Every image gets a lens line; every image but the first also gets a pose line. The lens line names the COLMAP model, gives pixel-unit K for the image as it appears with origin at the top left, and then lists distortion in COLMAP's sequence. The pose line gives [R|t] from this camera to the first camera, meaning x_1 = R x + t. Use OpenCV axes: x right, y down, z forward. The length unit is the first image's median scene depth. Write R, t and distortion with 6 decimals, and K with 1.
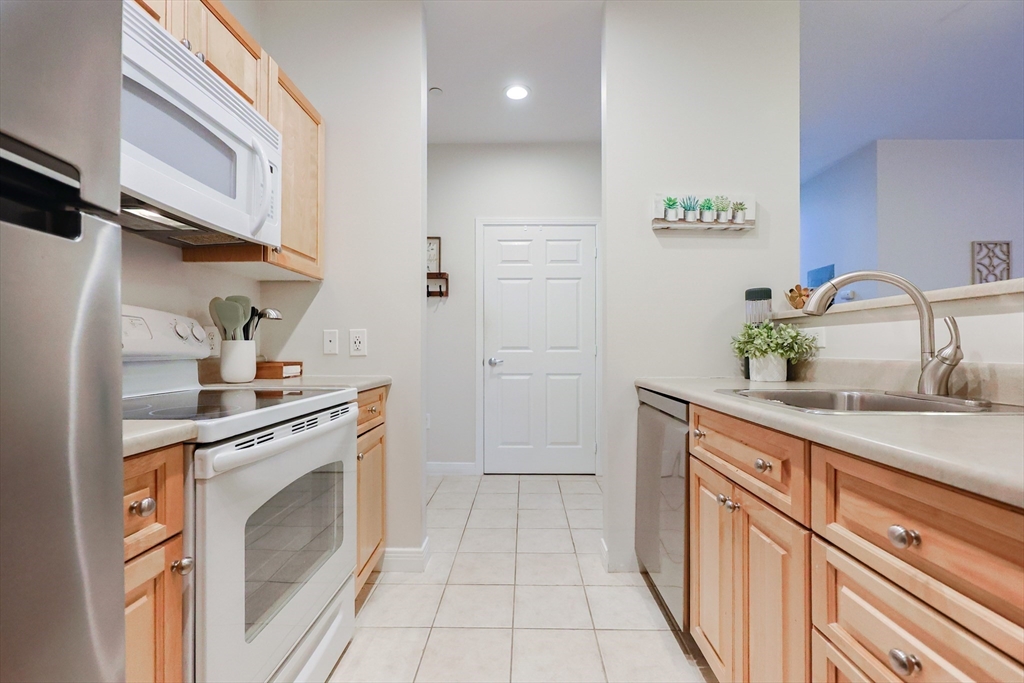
lens RADIAL K [[428.8, 0, 512.0], [0, 428.8, 341.5], [0, 0, 1]] dist [-0.000031, 0.000297]
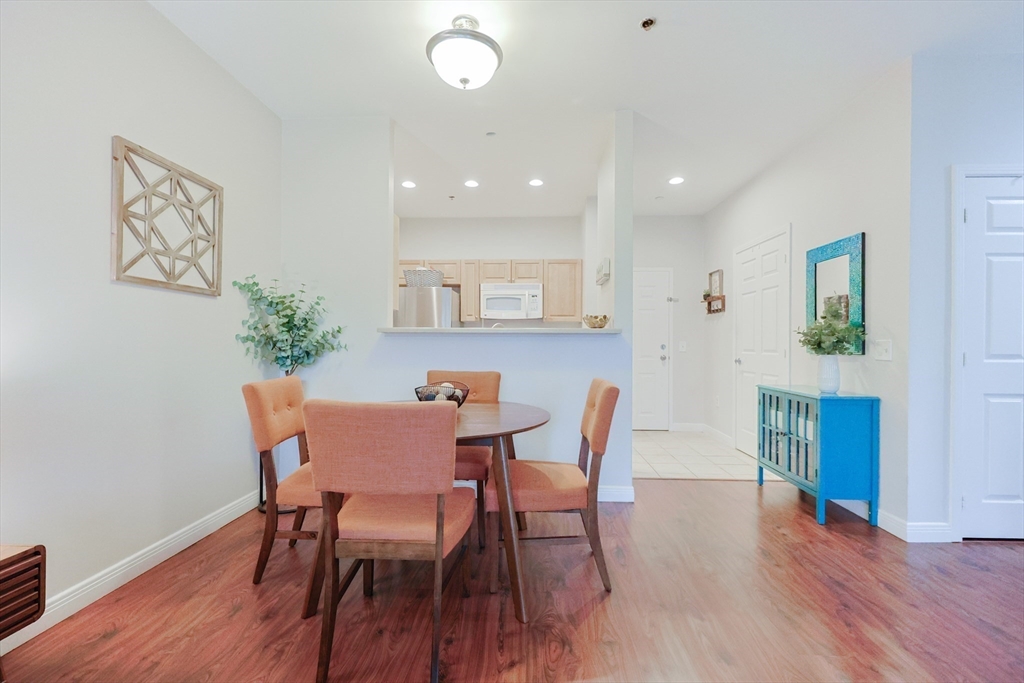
lens RADIAL K [[428.8, 0, 512.0], [0, 428.8, 341.5], [0, 0, 1]] dist [-0.000031, 0.000297]
pose [[-0.037380, -0.004028, -0.999293, 1.242118], [-0.013306, 0.999905, -0.003533, 0.002997], [0.999213, 0.013165, -0.037430, 0.383829]]
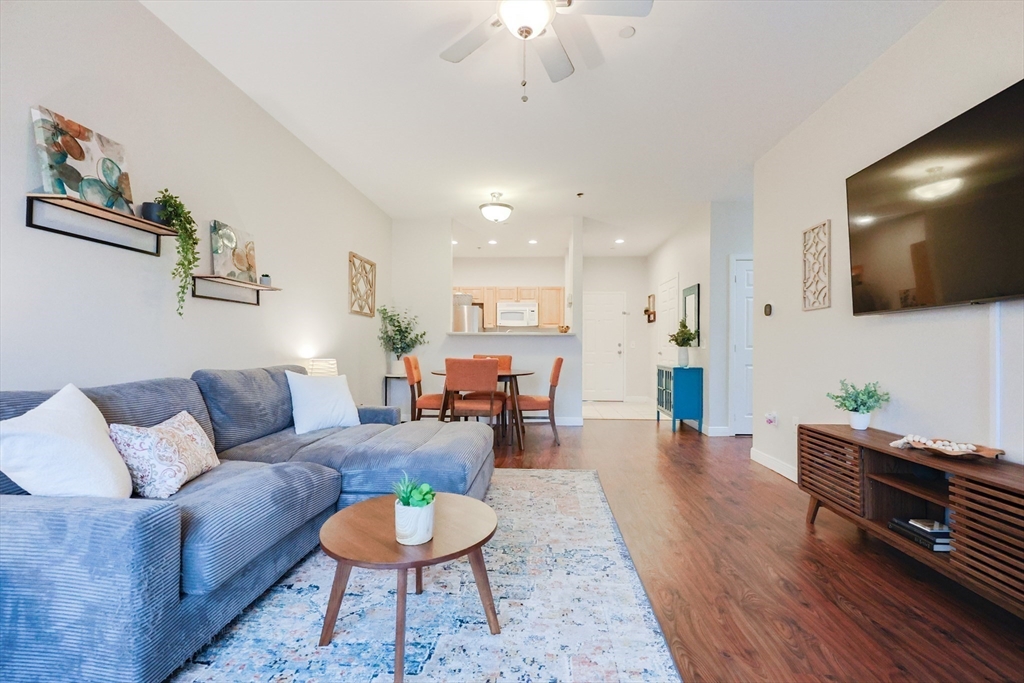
lens RADIAL K [[428.8, 0, 512.0], [0, 428.8, 341.5], [0, 0, 1]] dist [-0.000031, 0.000297]
pose [[-0.051584, -0.012284, -0.998593, 1.997282], [-0.014912, 0.999822, -0.011528, 0.025735], [0.998557, 0.014296, -0.051758, 0.414189]]
